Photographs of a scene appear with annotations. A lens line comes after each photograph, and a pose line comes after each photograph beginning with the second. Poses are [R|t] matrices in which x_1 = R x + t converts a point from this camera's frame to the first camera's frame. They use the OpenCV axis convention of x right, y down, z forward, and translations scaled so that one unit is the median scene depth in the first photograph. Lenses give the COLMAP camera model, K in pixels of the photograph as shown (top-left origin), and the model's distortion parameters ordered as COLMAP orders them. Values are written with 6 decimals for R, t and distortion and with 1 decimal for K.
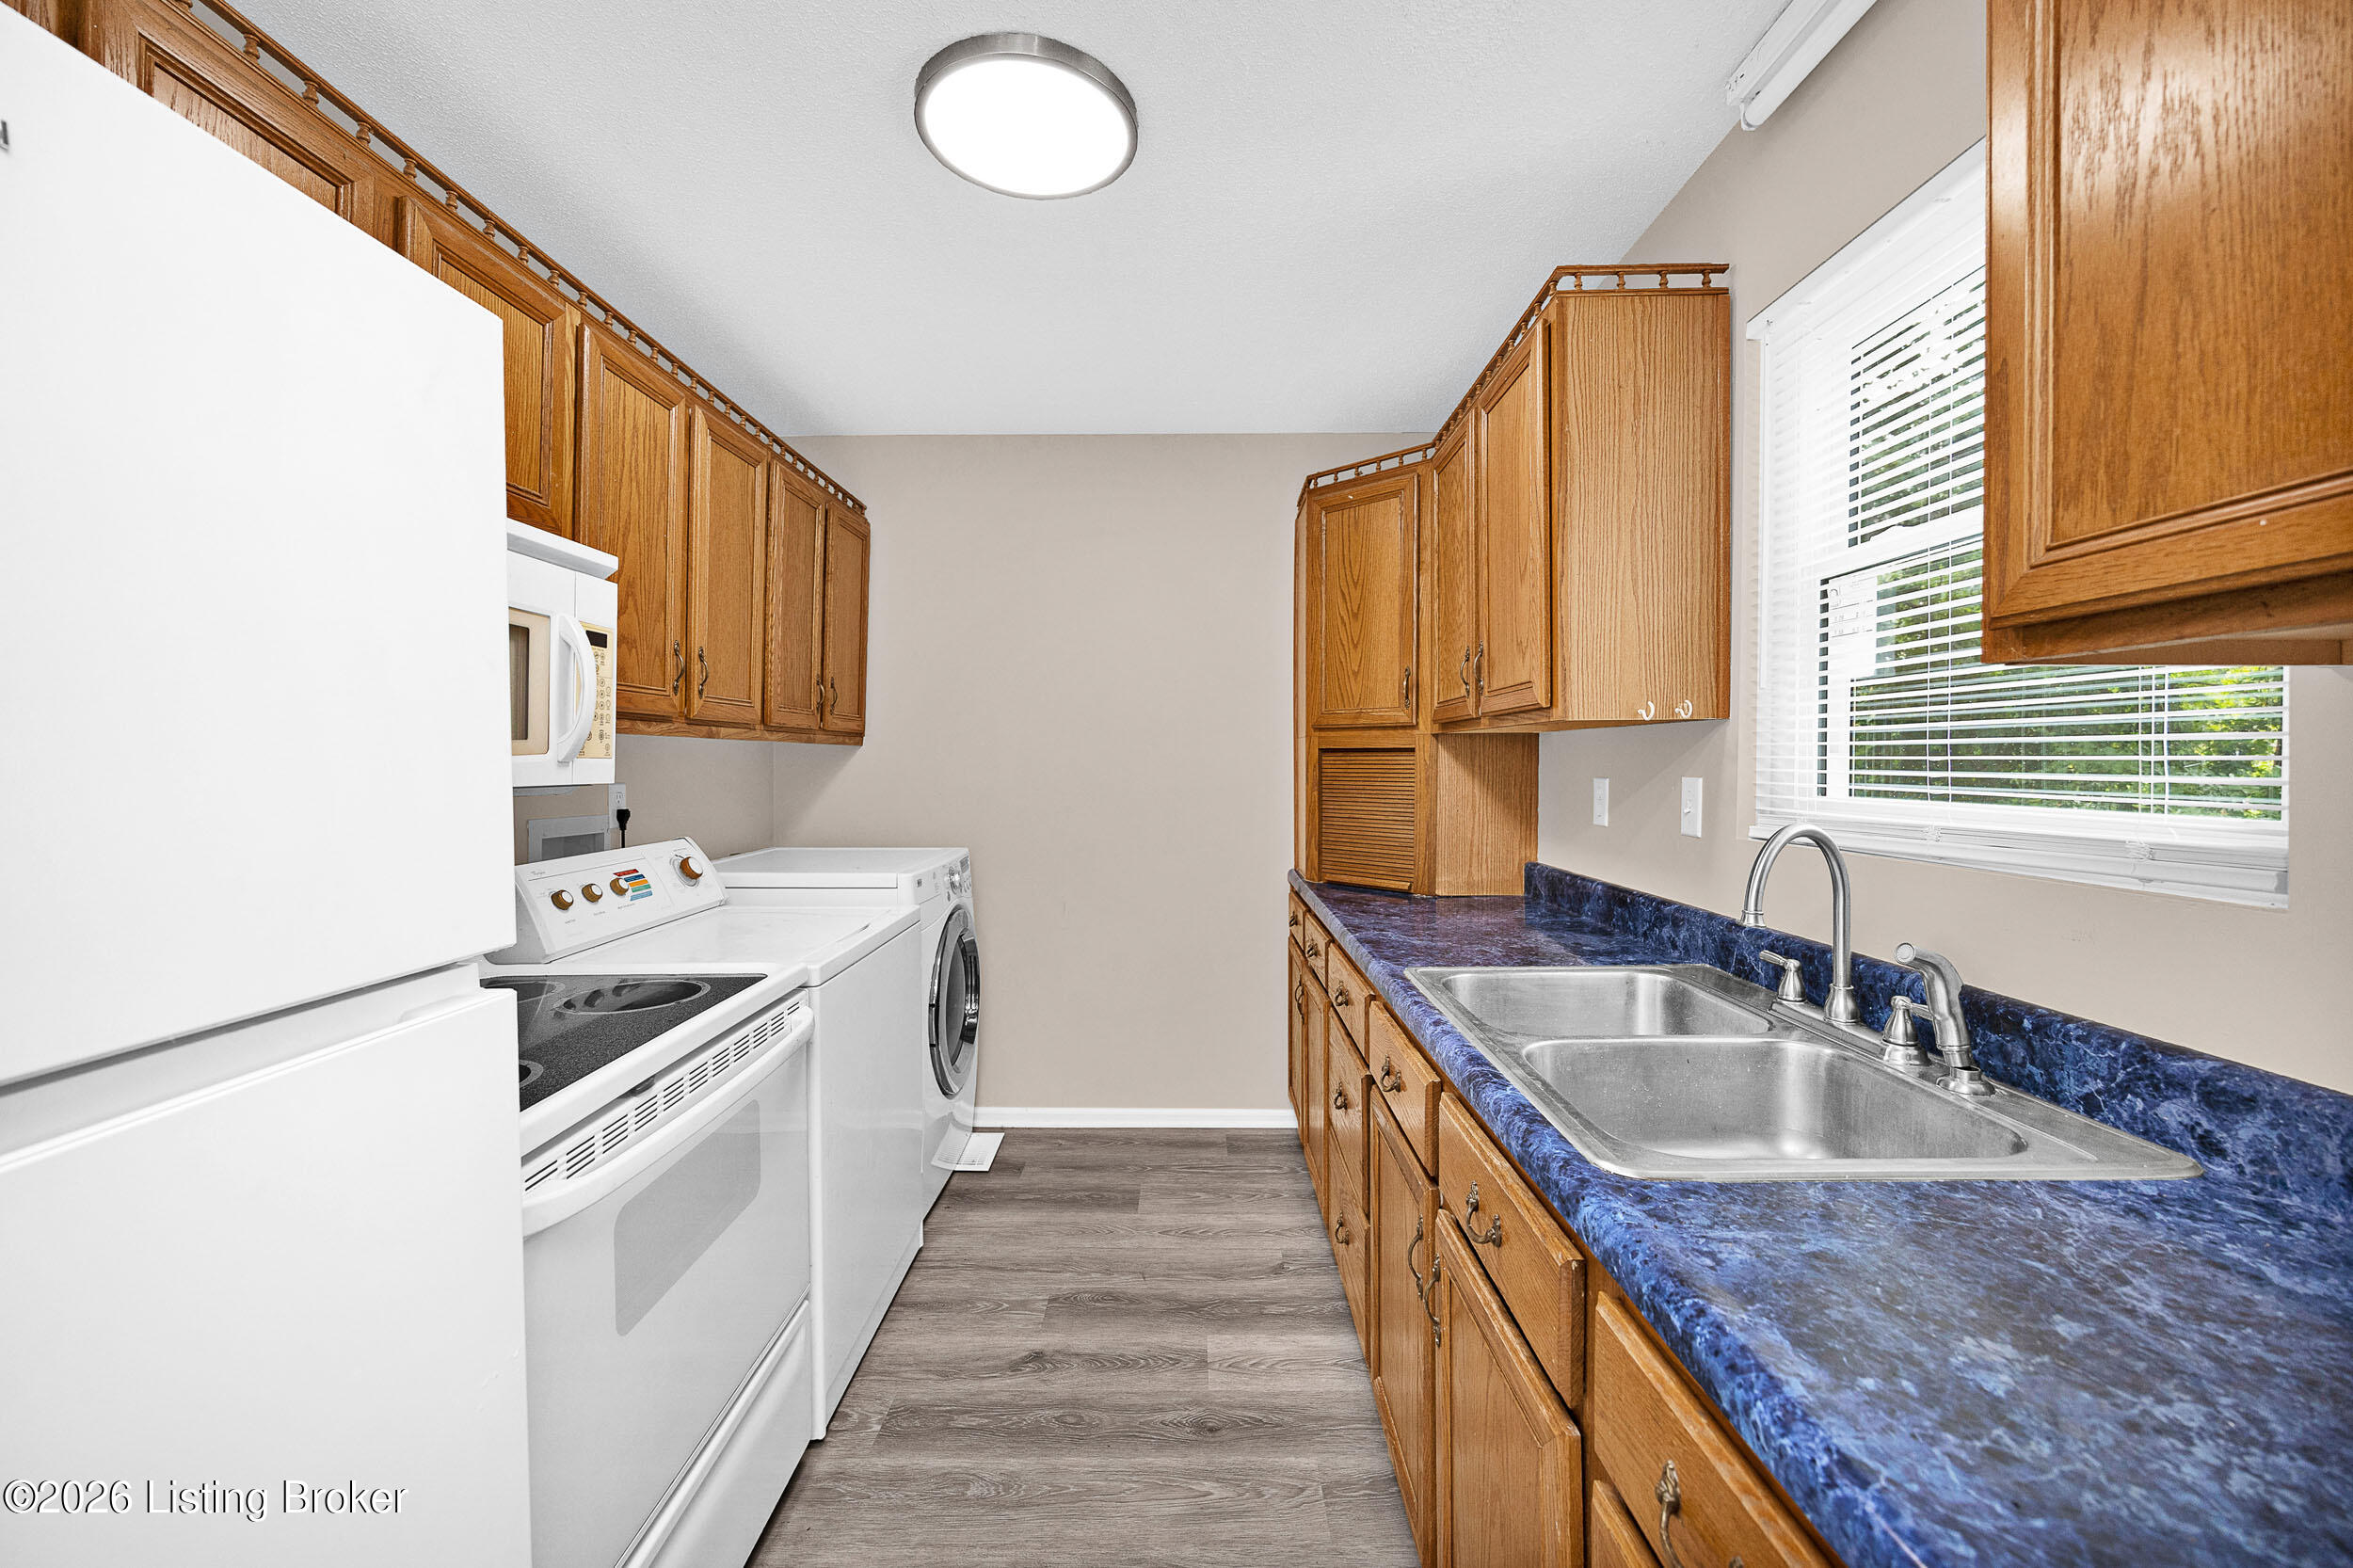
lens RADIAL K [[916.7, 0, 1176.5], [0, 916.7, 784.0], [0, 0, 1]] dist [-0.002146, -0.000092]
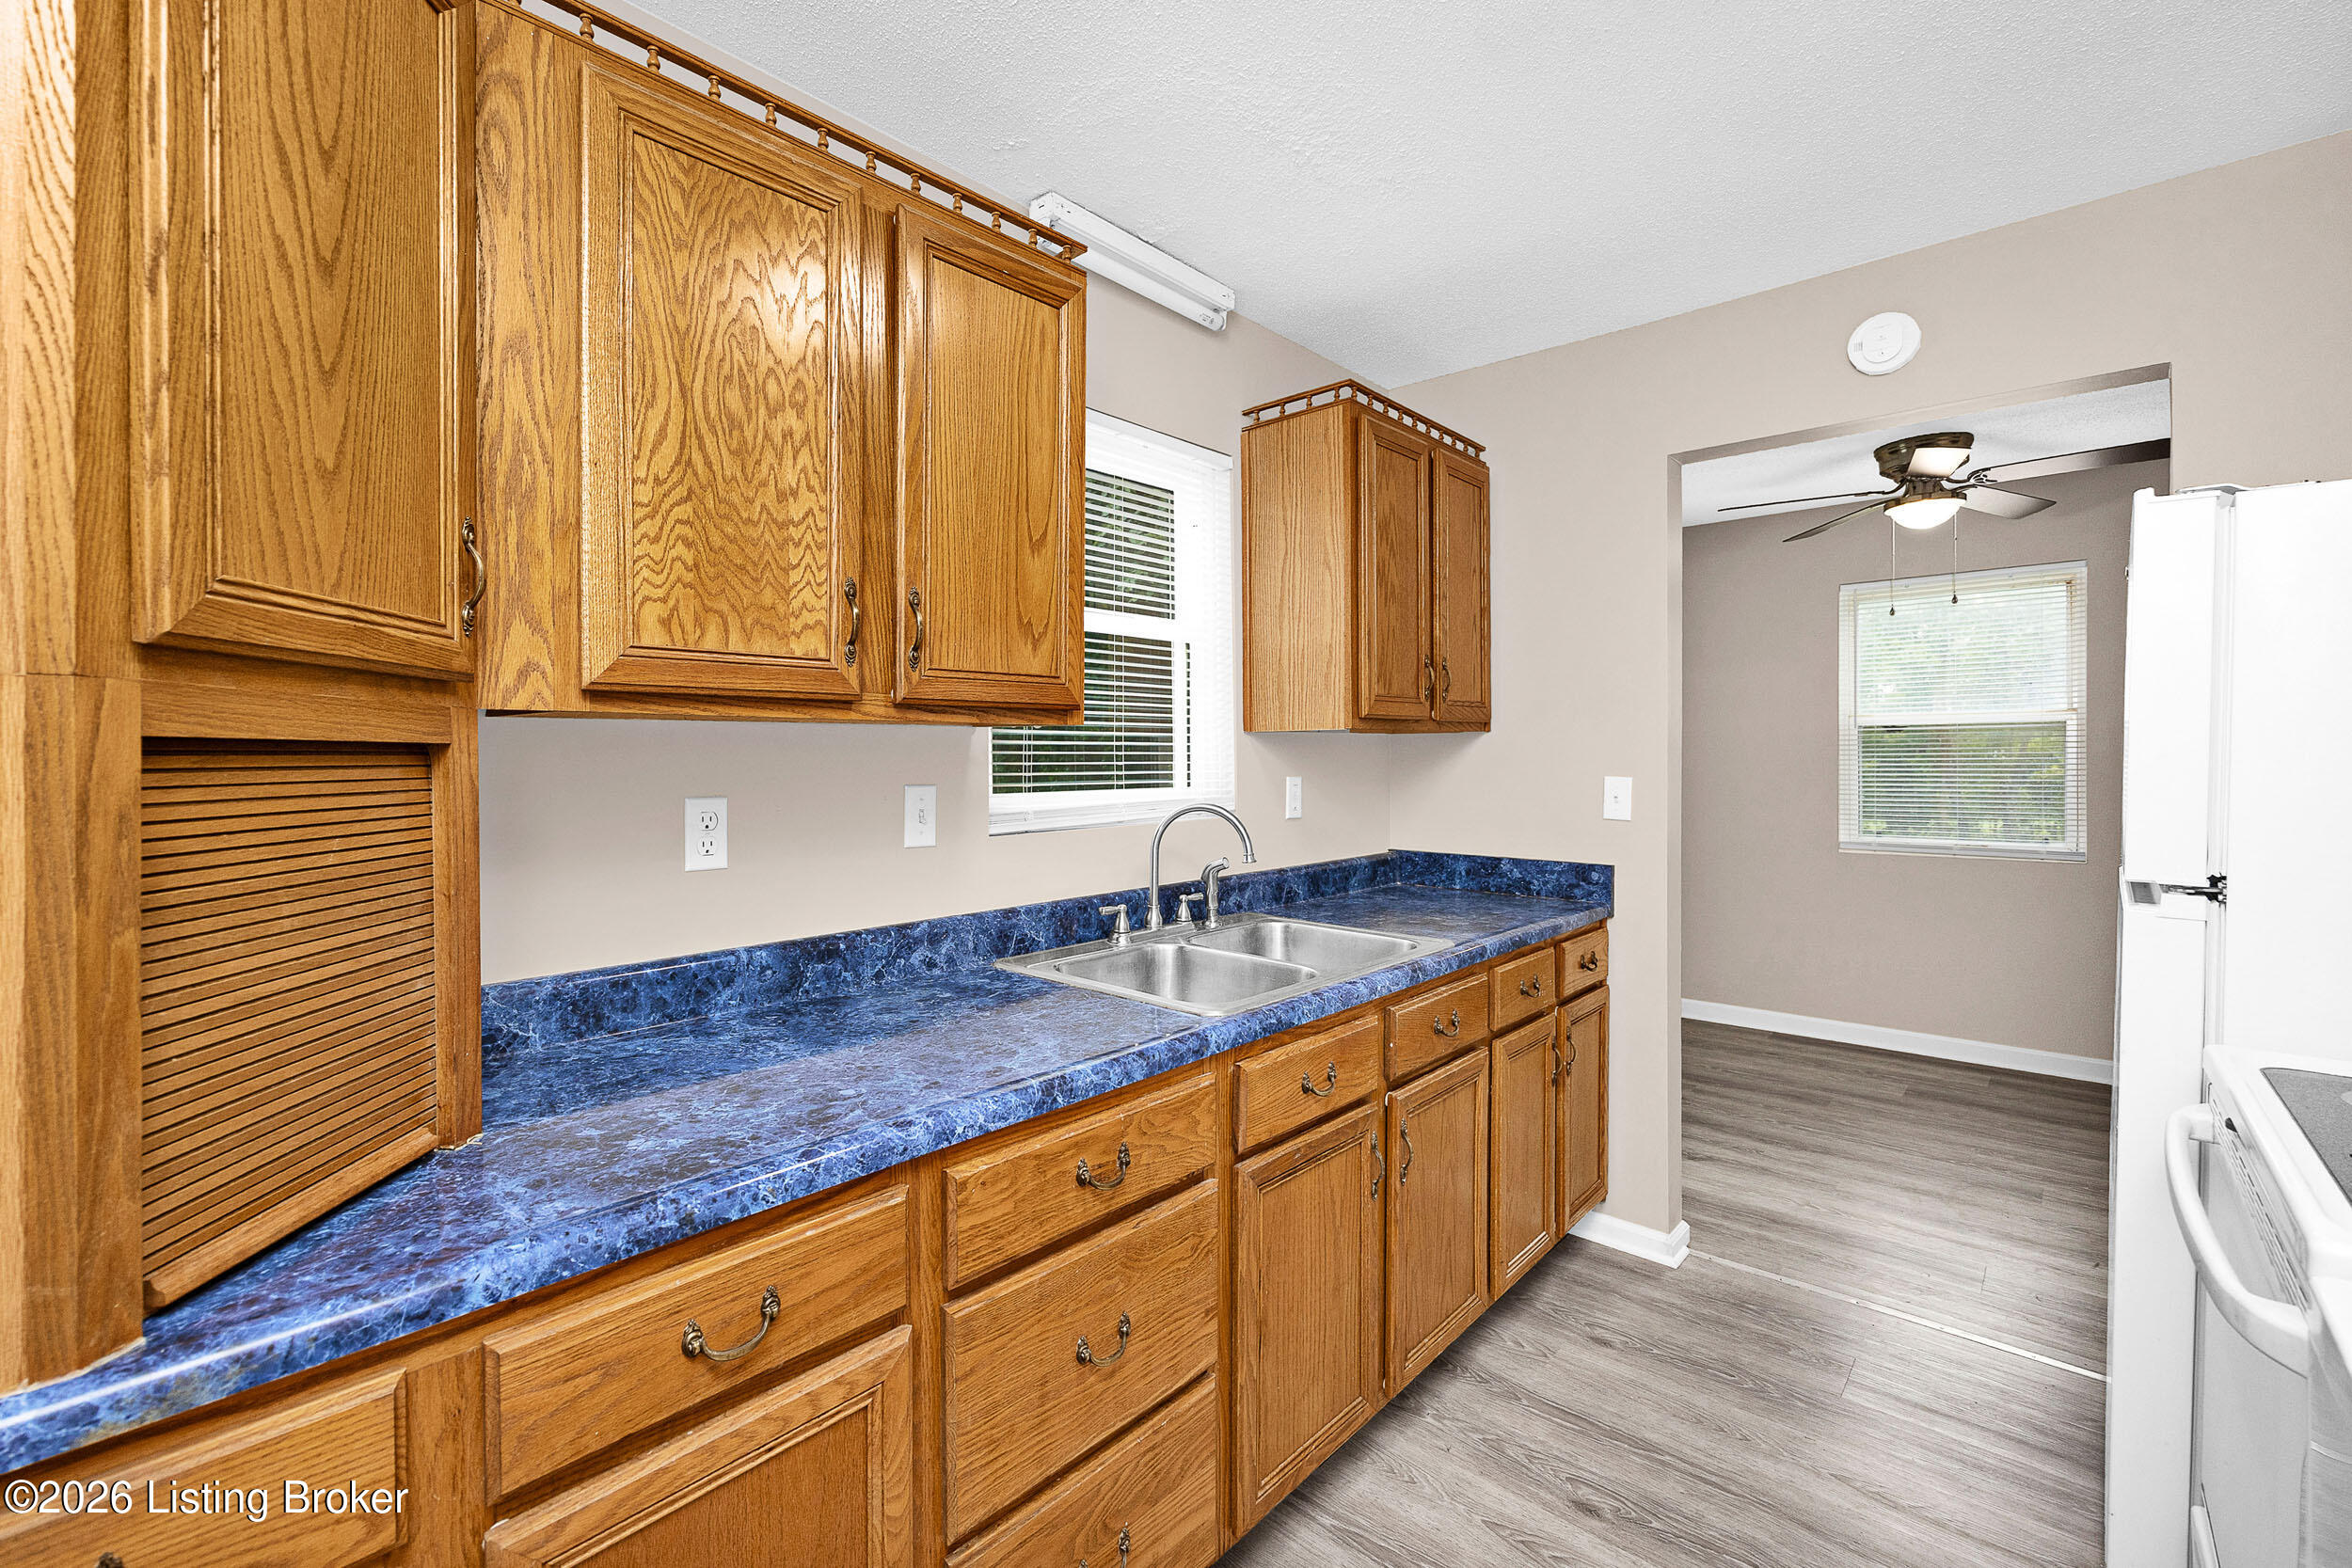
lens RADIAL K [[1028.9, 0, 1166.4], [0, 1028.9, 765.5], [0, 0, 1]] dist [-0.000275, 0.000011]
pose [[-0.754973, -0.005330, 0.655735, -0.301165], [0.020533, 0.999285, 0.031763, -0.051447], [-0.655435, 0.037444, -0.754323, 1.550223]]
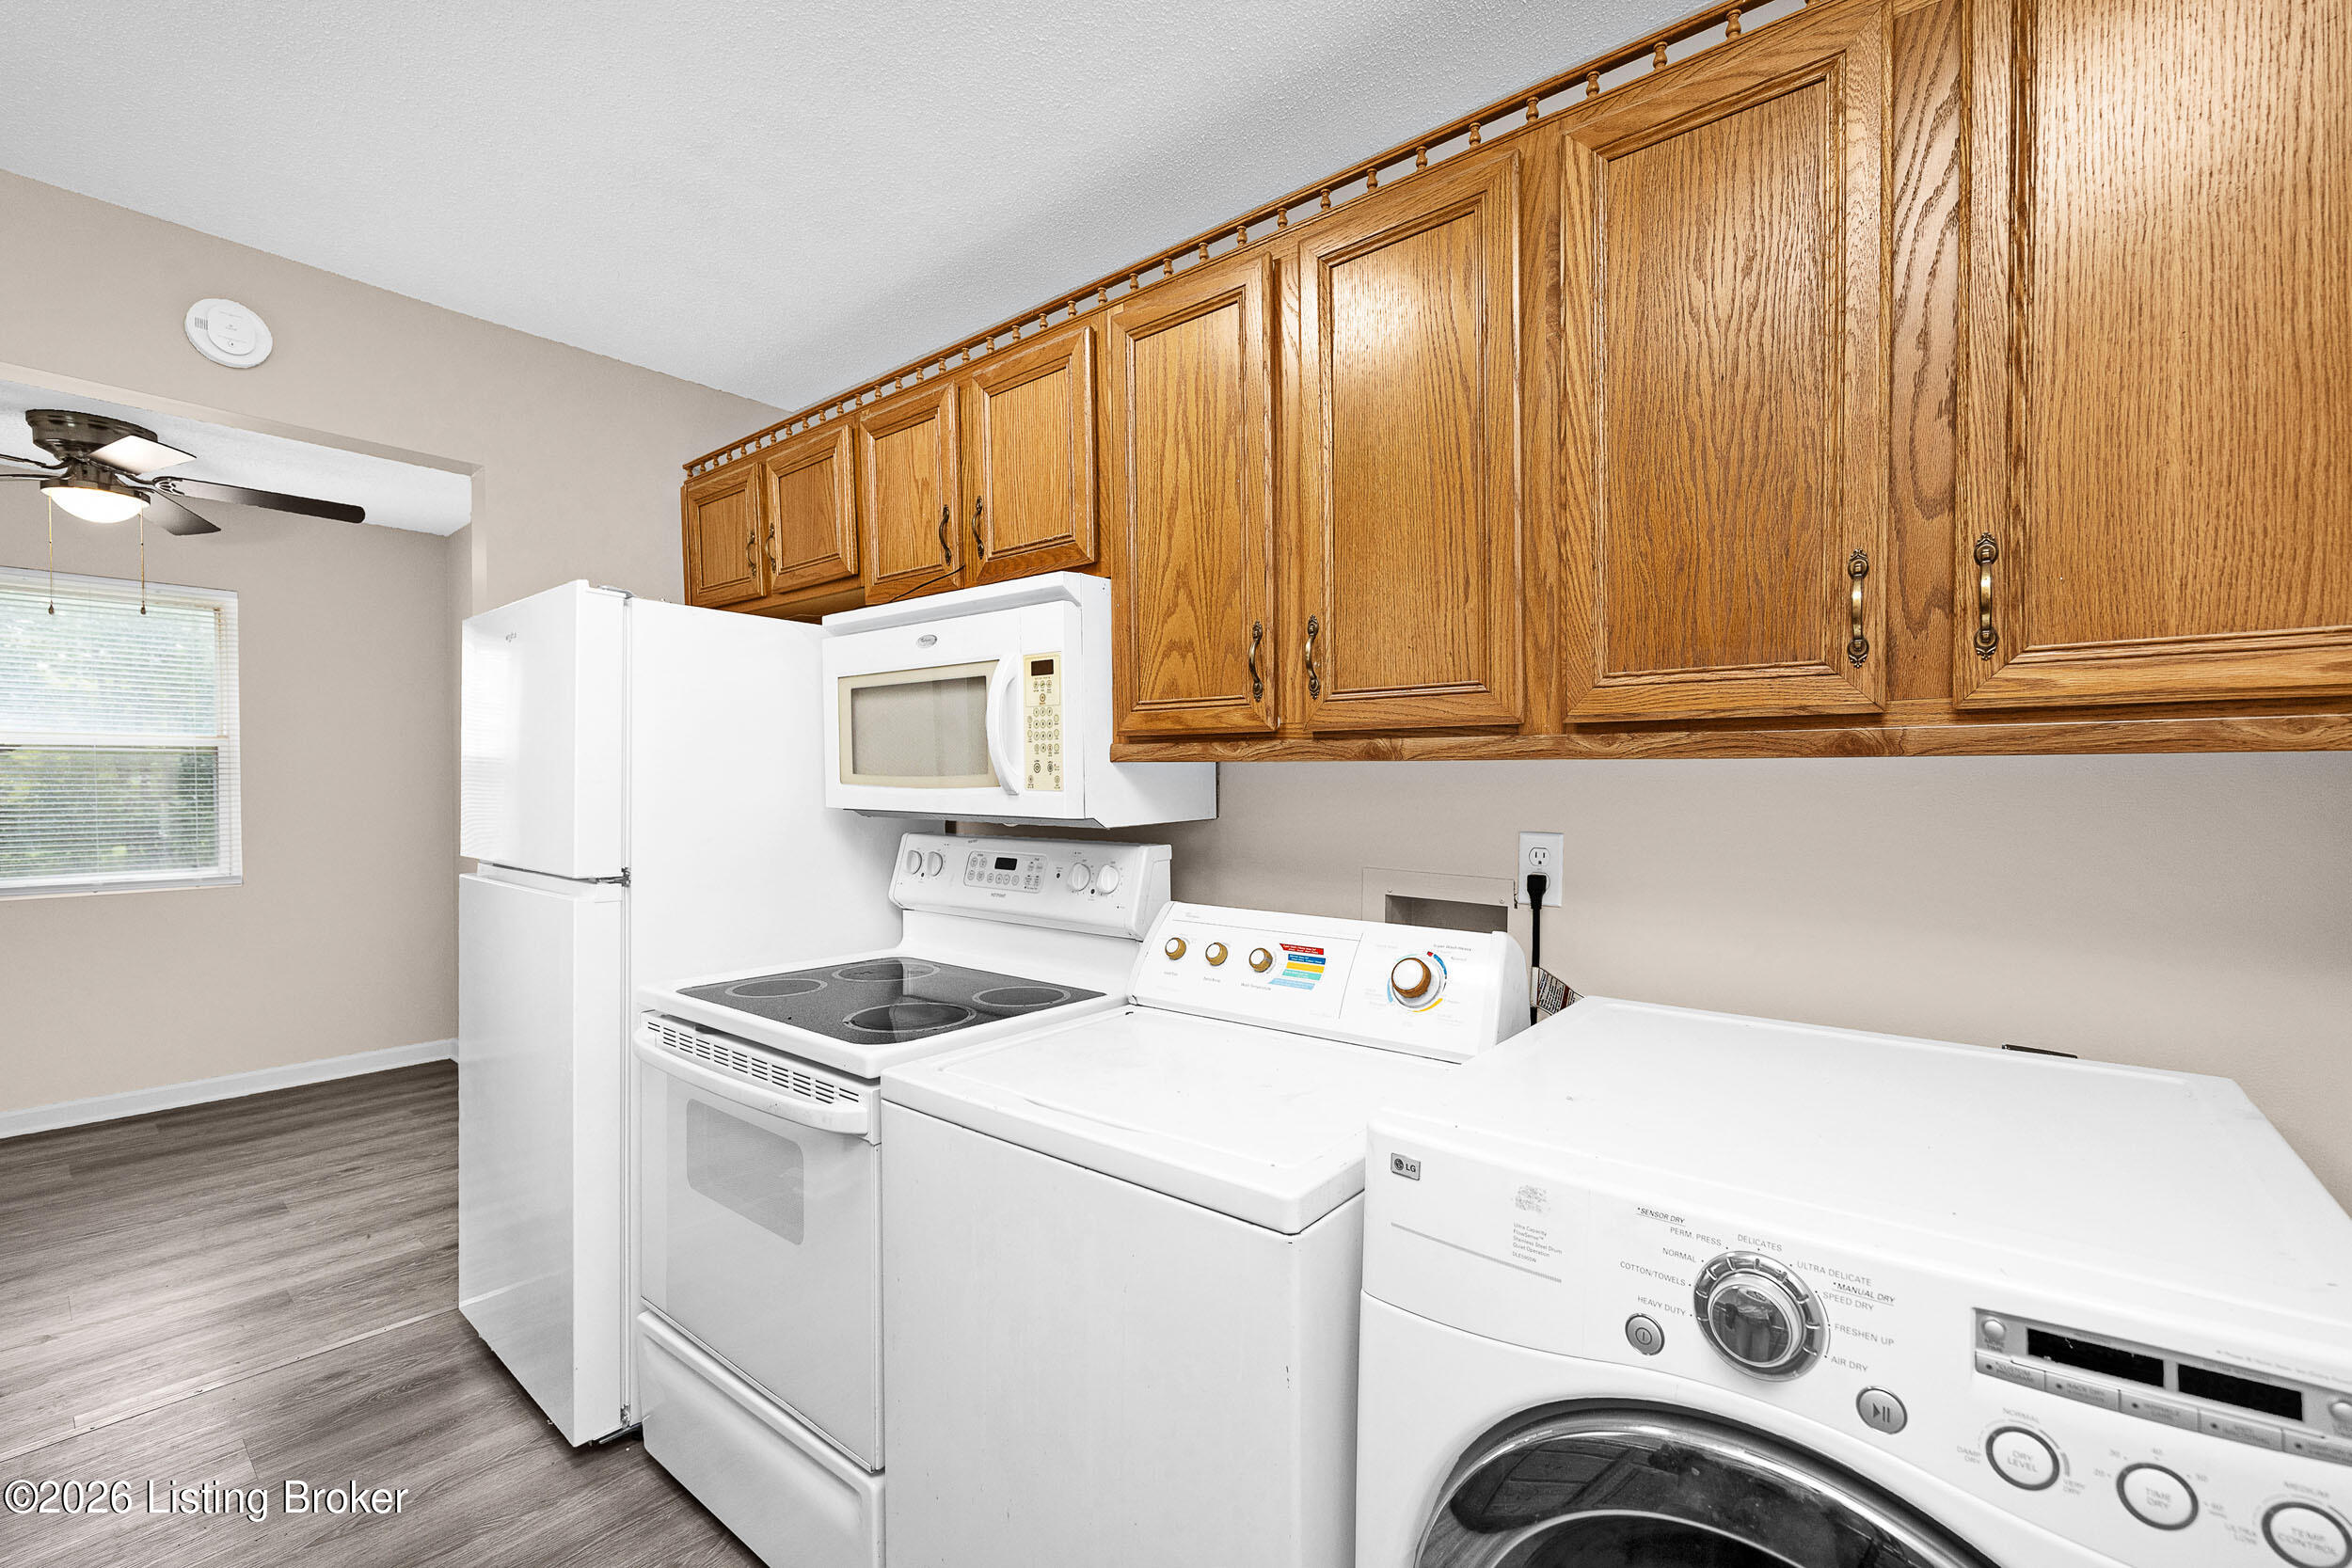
lens RADIAL K [[953.6, 0, 1175.7], [0, 953.6, 795.8], [0, 0, 1]] dist [-0.000934, -0.000095]
pose [[-0.619960, 0.004447, -0.784620, 0.059521], [-0.028149, 0.999214, 0.027905, -0.048279], [0.784128, 0.039386, -0.619348, 1.527895]]
